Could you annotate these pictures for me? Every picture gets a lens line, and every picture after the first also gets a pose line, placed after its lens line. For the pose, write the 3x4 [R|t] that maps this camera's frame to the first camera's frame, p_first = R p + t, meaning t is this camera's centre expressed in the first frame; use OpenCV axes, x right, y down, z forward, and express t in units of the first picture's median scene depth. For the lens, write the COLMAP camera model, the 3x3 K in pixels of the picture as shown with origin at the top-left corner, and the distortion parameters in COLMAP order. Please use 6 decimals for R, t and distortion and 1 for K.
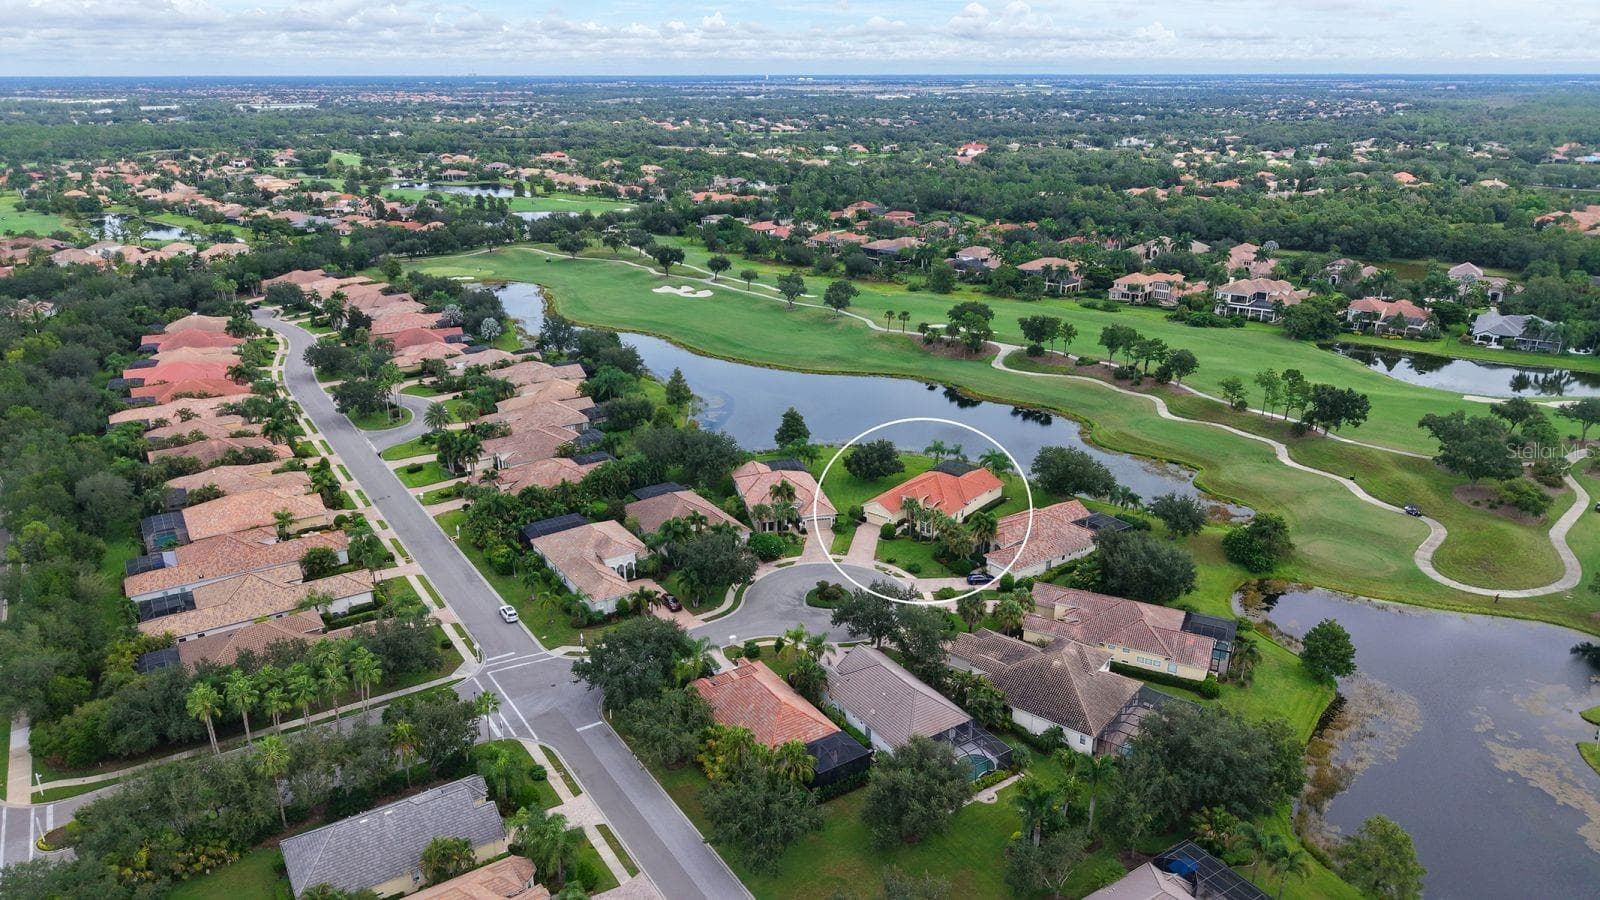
lens RADIAL K [[1072.5, 0, 783.4], [0, 1072.5, 453.6], [0, 0, 1]] dist [0.007873, -0.002913]
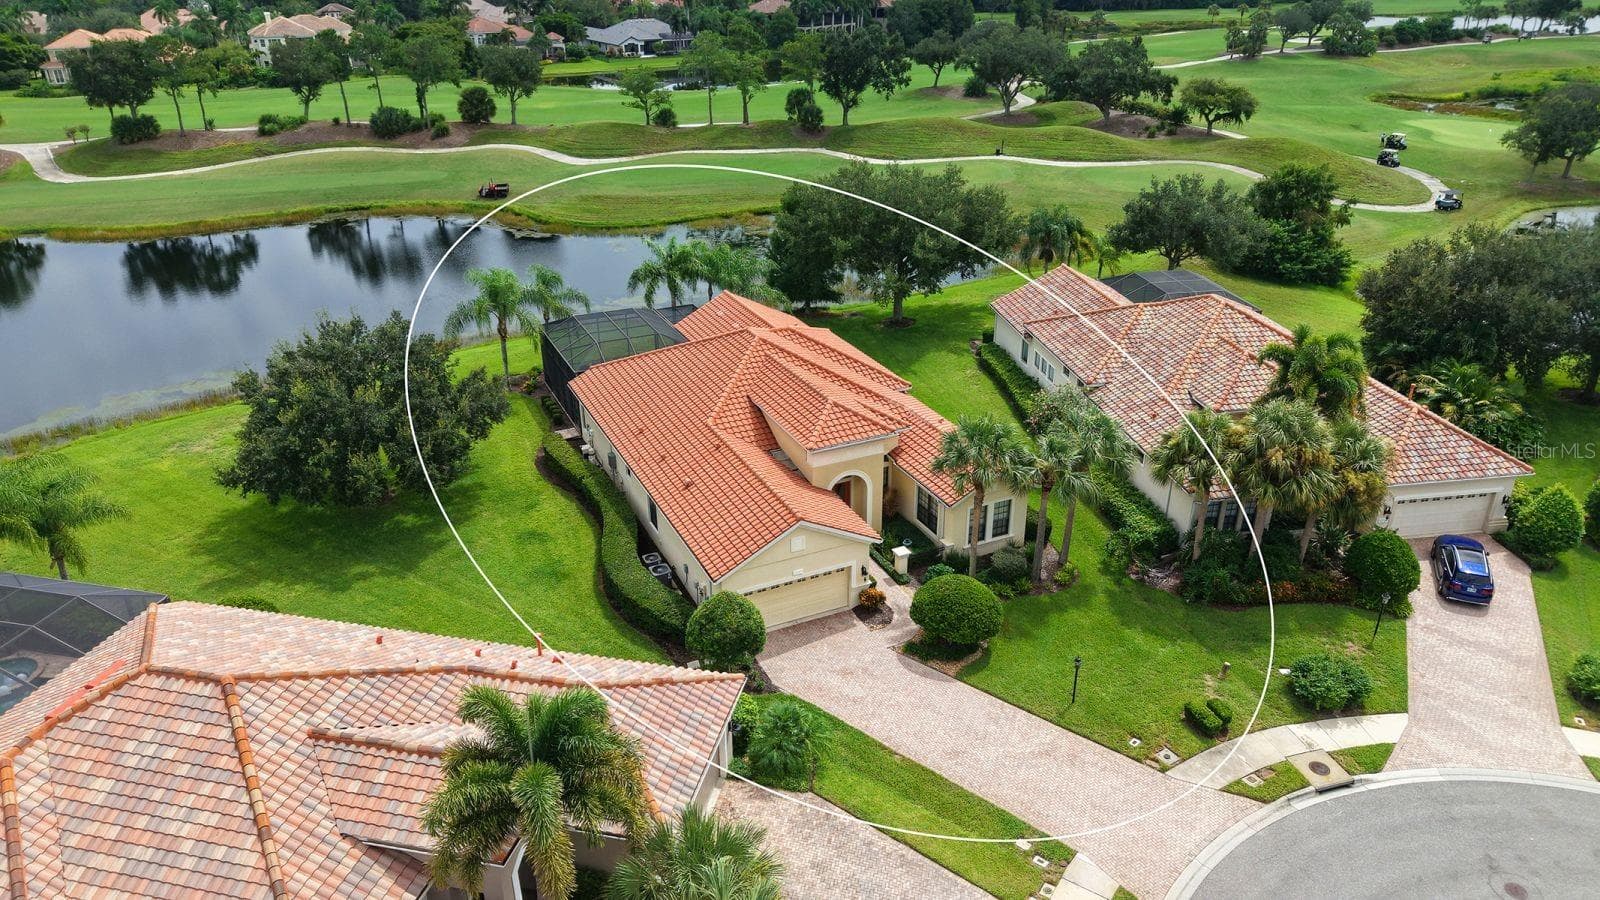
lens RADIAL K [[1070.8, 0, 797.6], [0, 1070.8, 452.3], [0, 0, 1]] dist [0.006019, 0.000978]
pose [[0.432735, -0.386196, 0.814612, -0.045229], [0.304432, 0.913118, 0.271177, -0.013998], [-0.848565, 0.130646, 0.512708, 0.565003]]
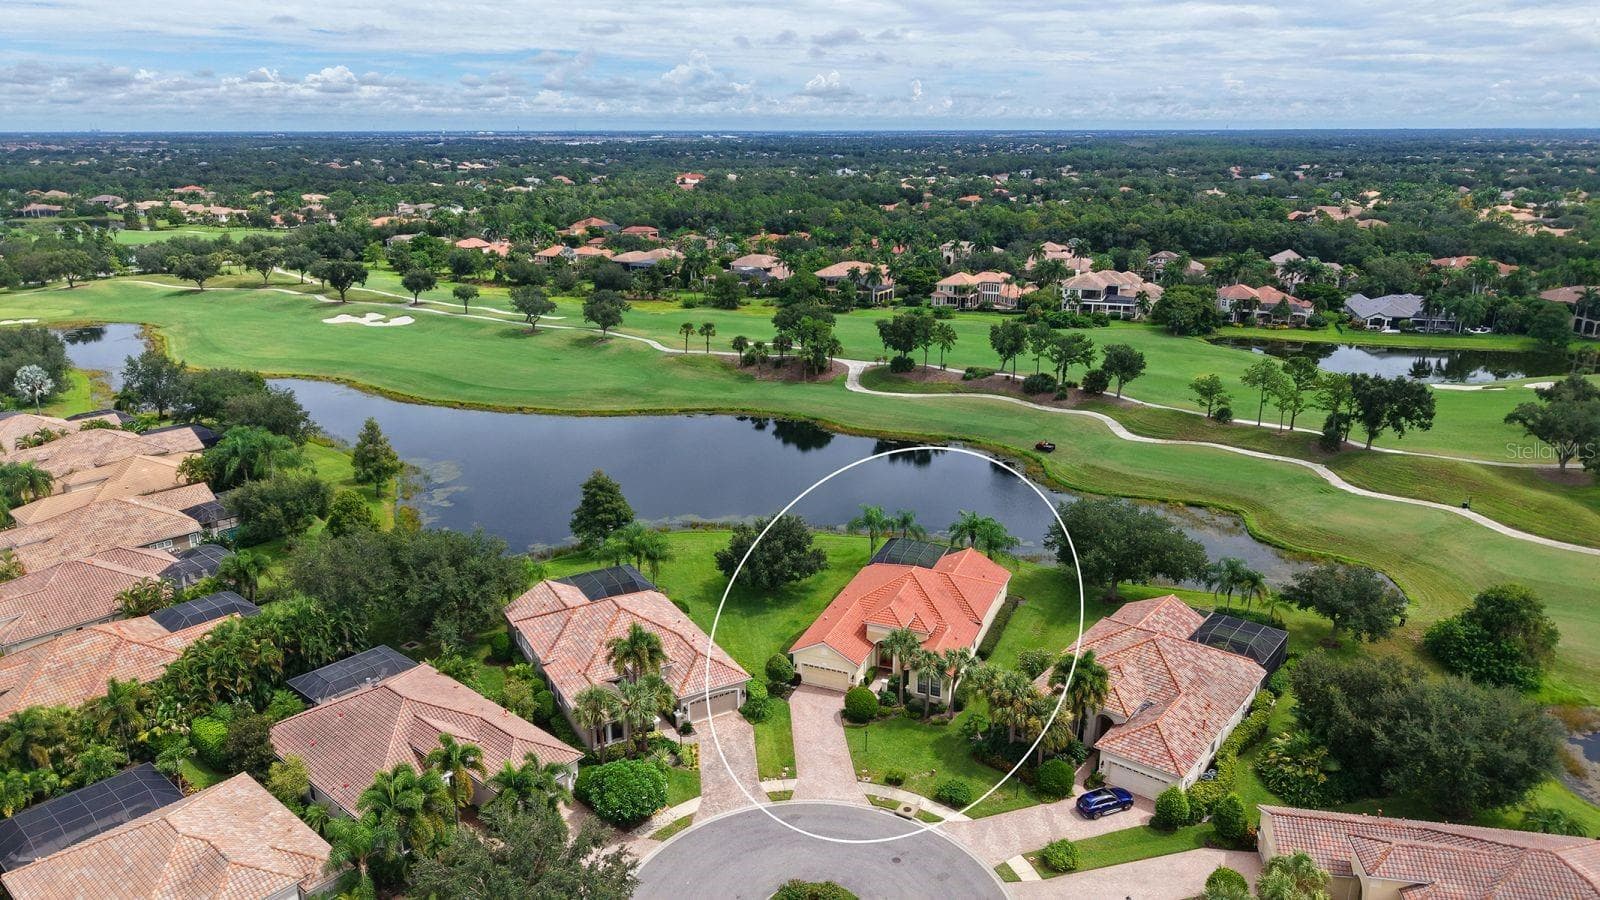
lens RADIAL K [[1066.1, 0, 799.4], [0, 1066.1, 449.2], [0, 0, 1]] dist [0.047603, -0.062578]
pose [[0.957054, -0.078971, 0.278948, -0.034889], [0.093292, 0.994897, -0.038423, -0.017348], [-0.274491, 0.062796, 0.959537, 0.327341]]
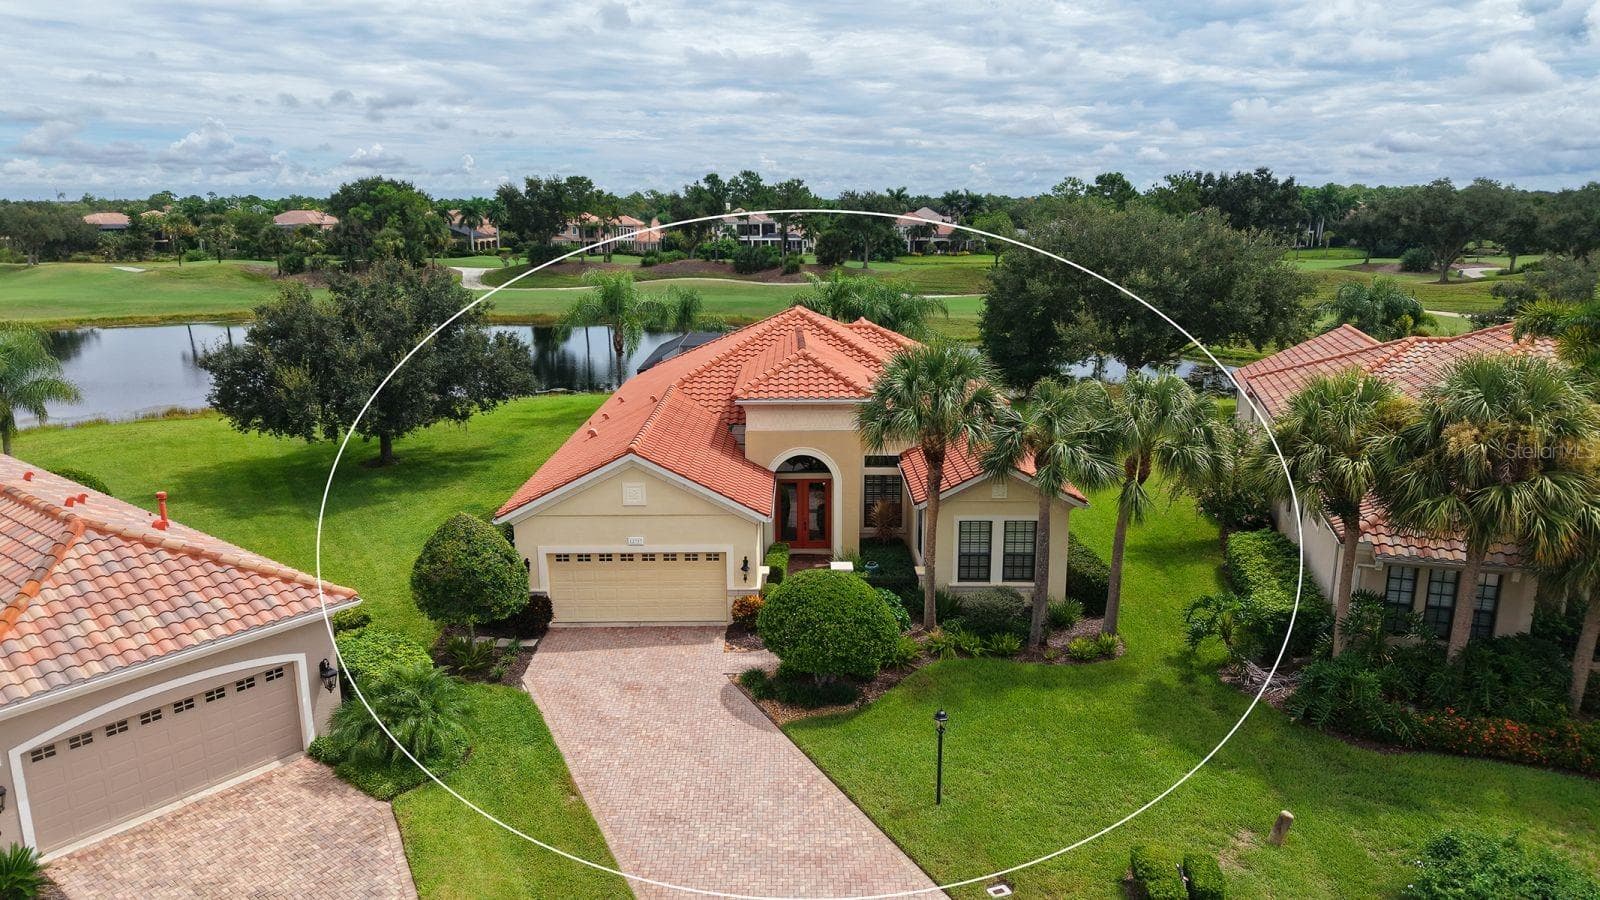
lens RADIAL K [[1070.8, 0, 797.6], [0, 1070.8, 452.3], [0, 0, 1]] dist [0.006019, 0.000978]
pose [[0.774337, -0.141052, 0.616852, 0.012365], [0.211014, 0.976598, -0.041575, 0.034361], [-0.596552, 0.162357, 0.785981, 0.554771]]
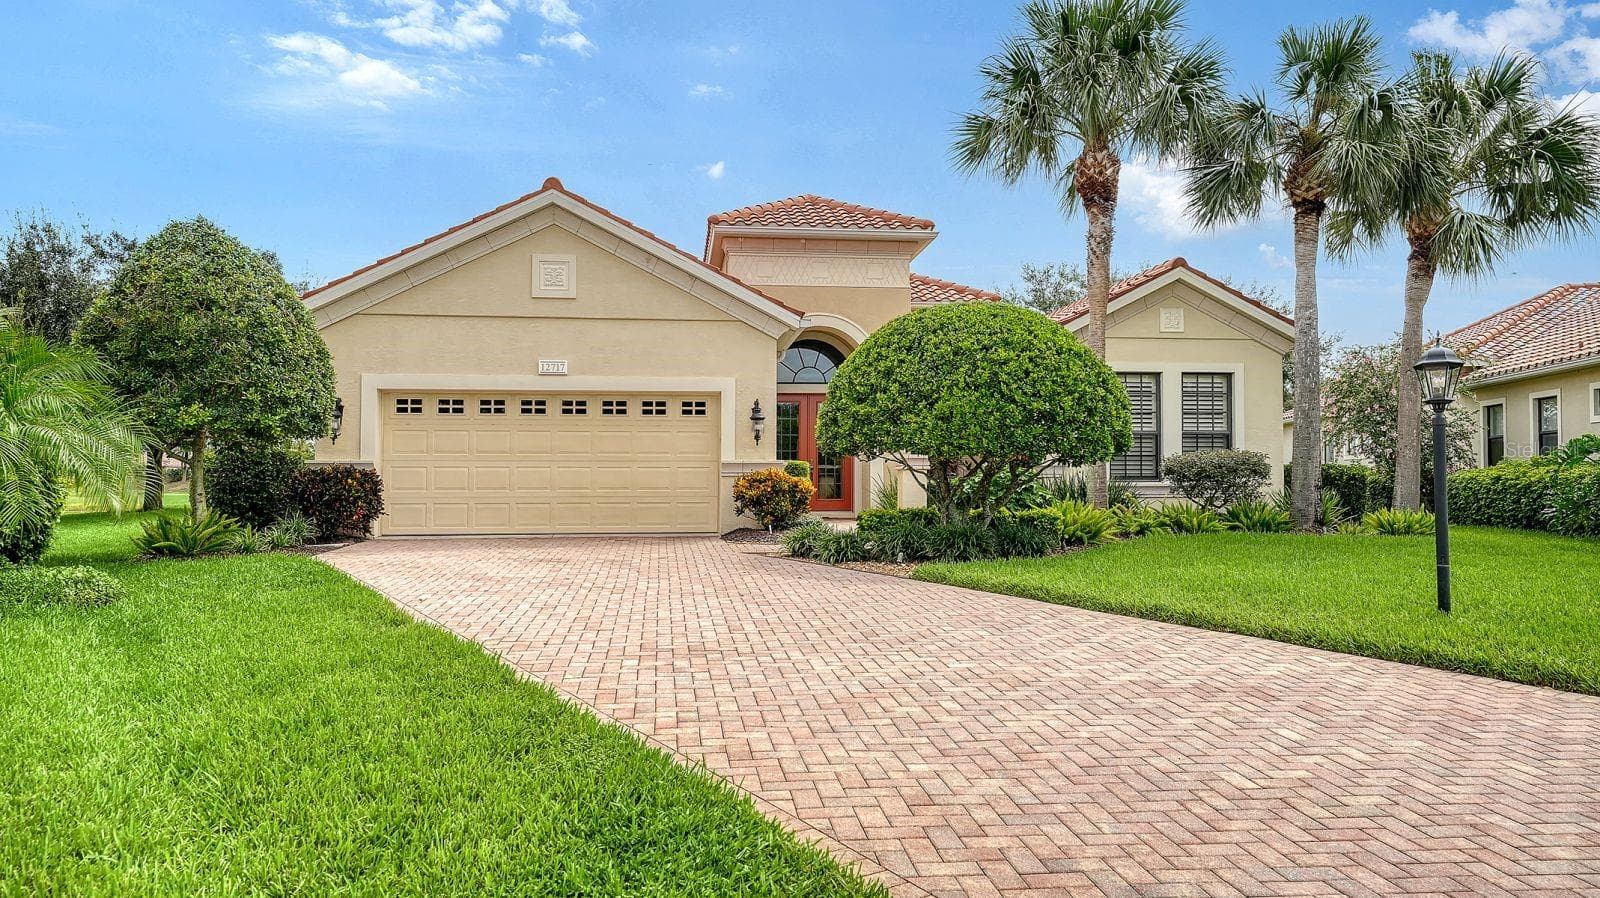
lens RADIAL K [[1078.2, 0, 794.0], [0, 1078.2, 424.9], [0, 0, 1]] dist [0.026082, 0.002330]
pose [[0.697802, 0.029365, 0.715689, 0.028495], [0.231000, 0.936550, -0.263654, 0.052800], [-0.678021, 0.349302, 0.646743, 0.595909]]
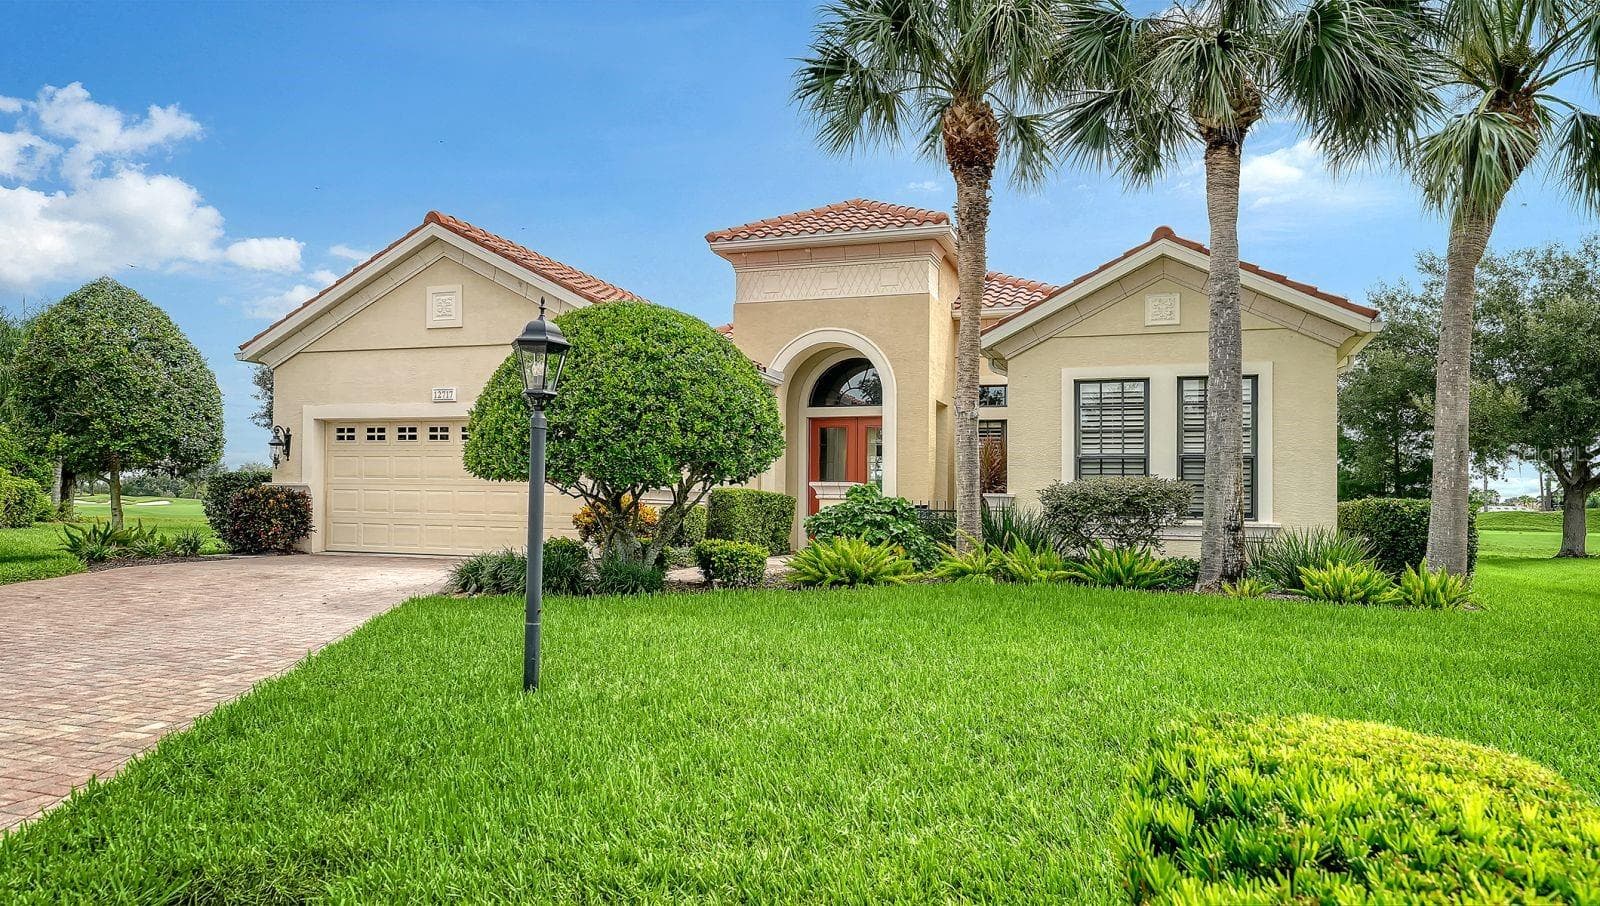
lens RADIAL K [[1102.5, 0, 799.7], [0, 1102.5, 456.1], [0, 0, 1]] dist [0.053857, -0.000200]
pose [[0.949891, 0.027178, 0.311398, 0.055706], [0.086084, 0.934945, -0.344192, 0.057033], [-0.300495, 0.353751, 0.885756, 0.583796]]
